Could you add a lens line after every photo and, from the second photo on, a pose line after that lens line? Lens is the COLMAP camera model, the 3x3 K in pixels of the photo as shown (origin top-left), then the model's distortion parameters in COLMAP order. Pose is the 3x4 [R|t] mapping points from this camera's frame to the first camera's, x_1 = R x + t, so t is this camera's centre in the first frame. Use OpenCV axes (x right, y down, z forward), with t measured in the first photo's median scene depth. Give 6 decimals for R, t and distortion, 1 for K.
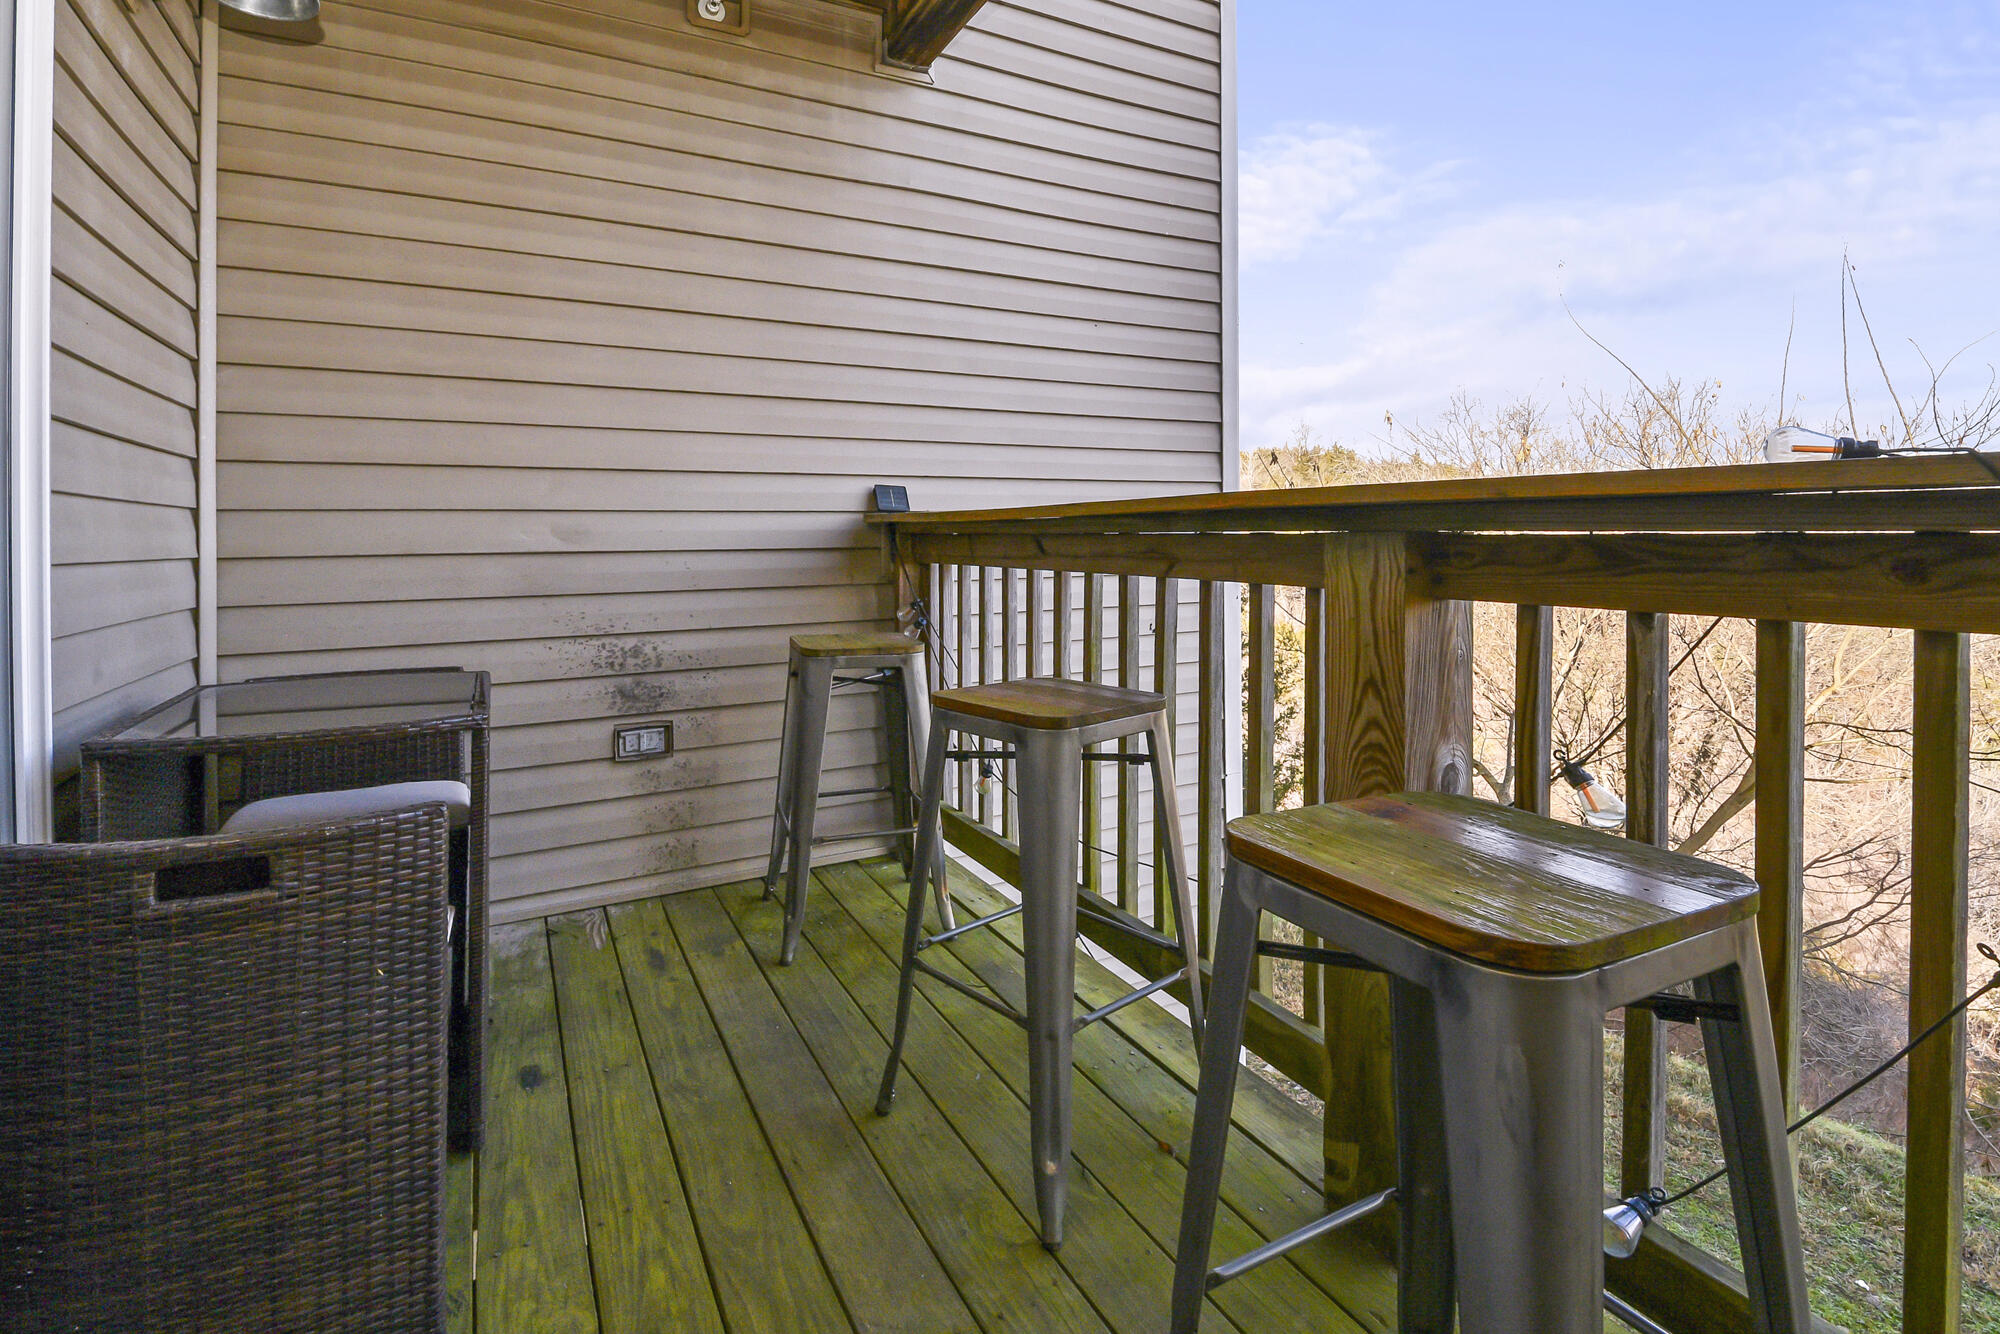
lens RADIAL K [[866.4, 0, 991.7], [0, 866.4, 556.8], [0, 0, 1]] dist [0.038284, -0.019929]
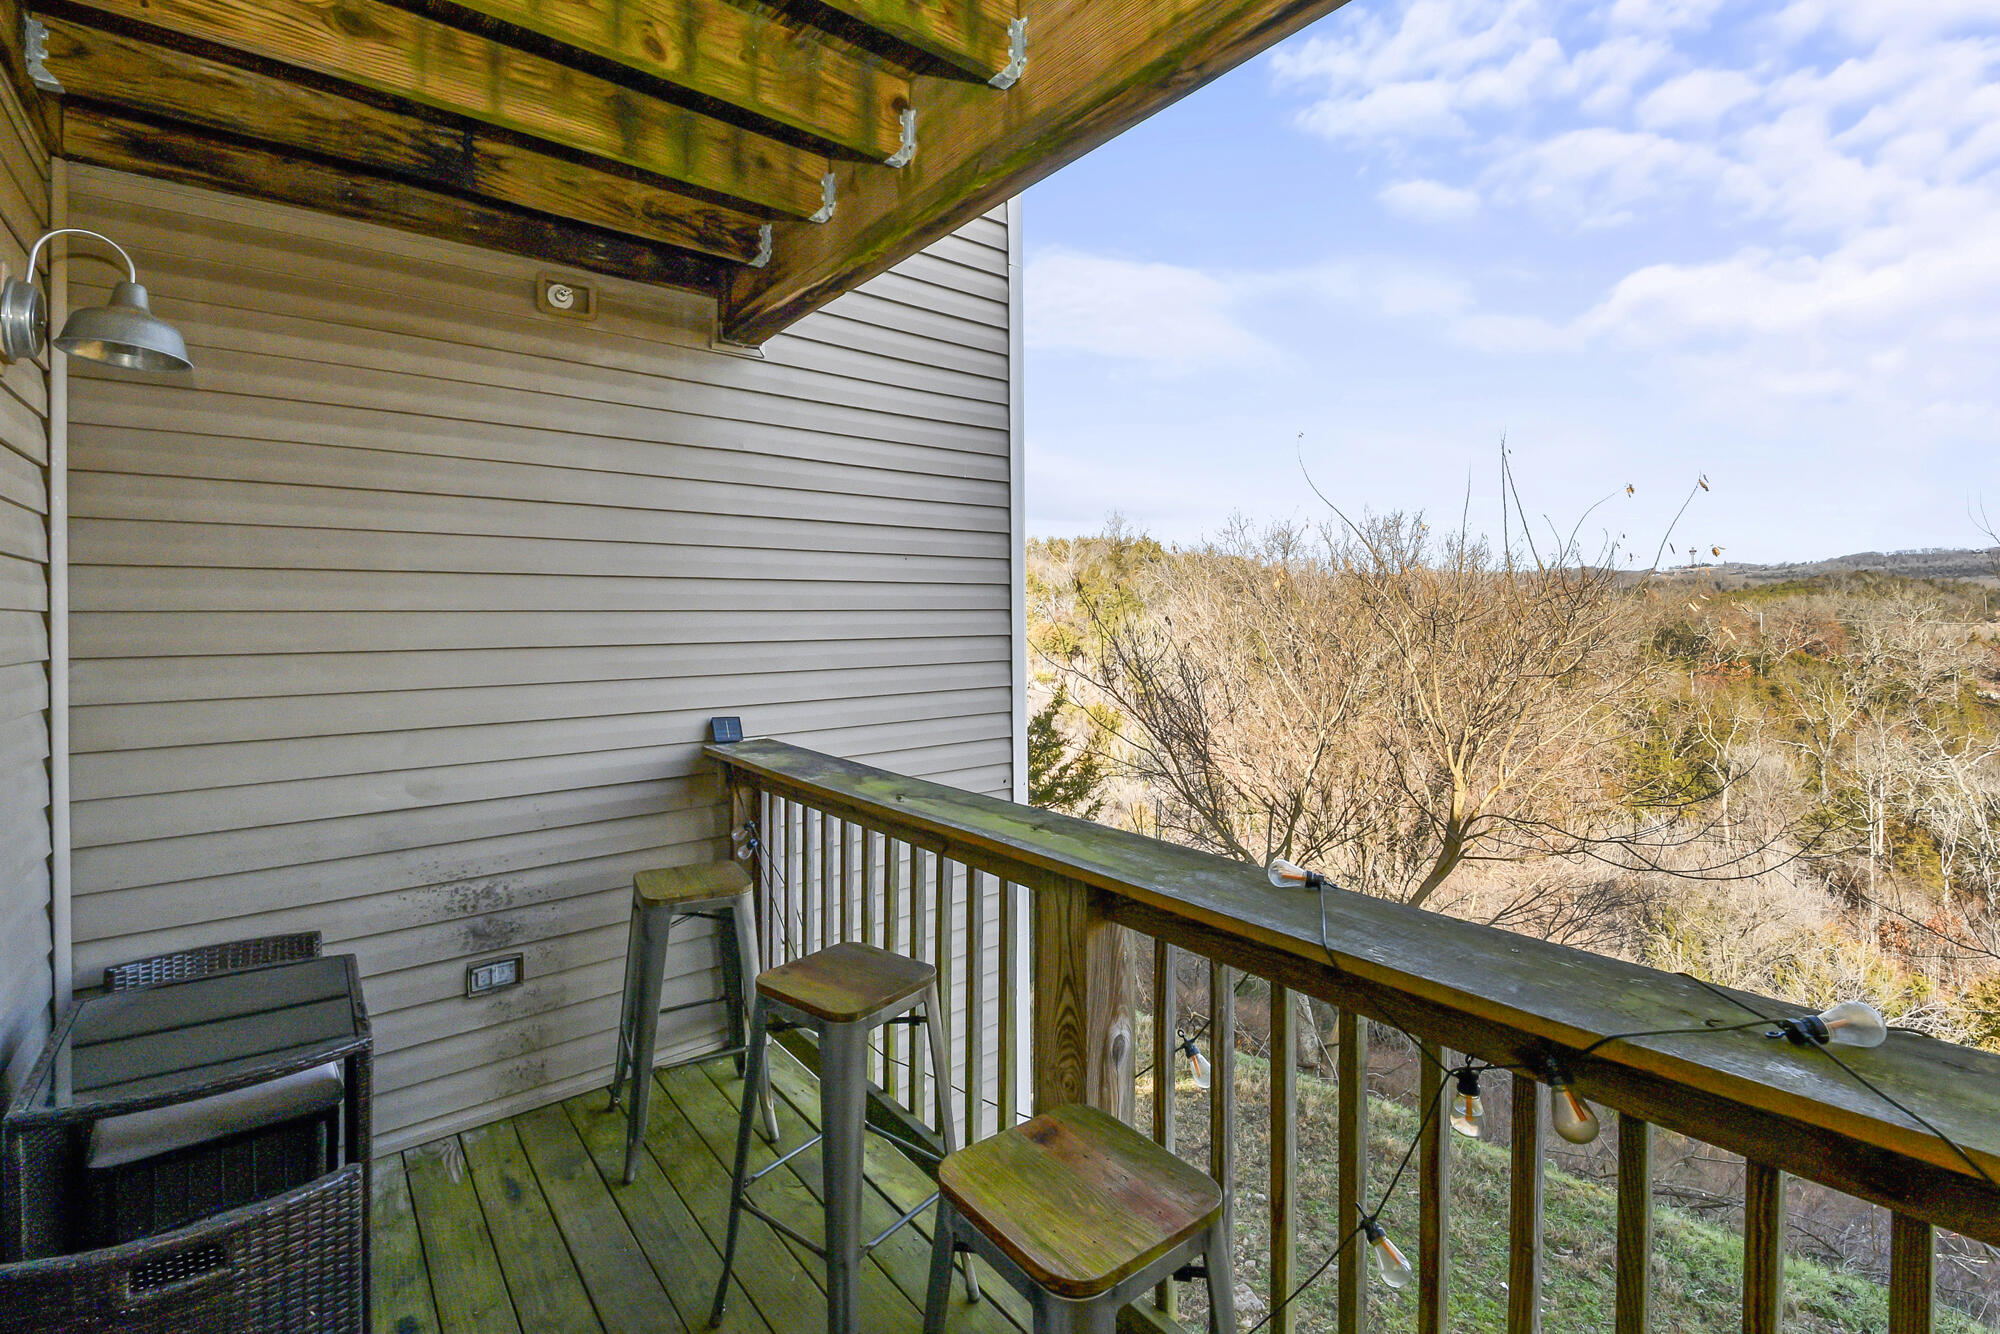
lens RADIAL K [[866.4, 0, 991.7], [0, 866.4, 556.8], [0, 0, 1]] dist [0.038284, -0.019929]
pose [[0.985171, -0.007197, 0.171423, 0.038918], [0.011162, 0.999692, -0.022173, -0.294088], [-0.171210, 0.023758, 0.984948, -0.233142]]
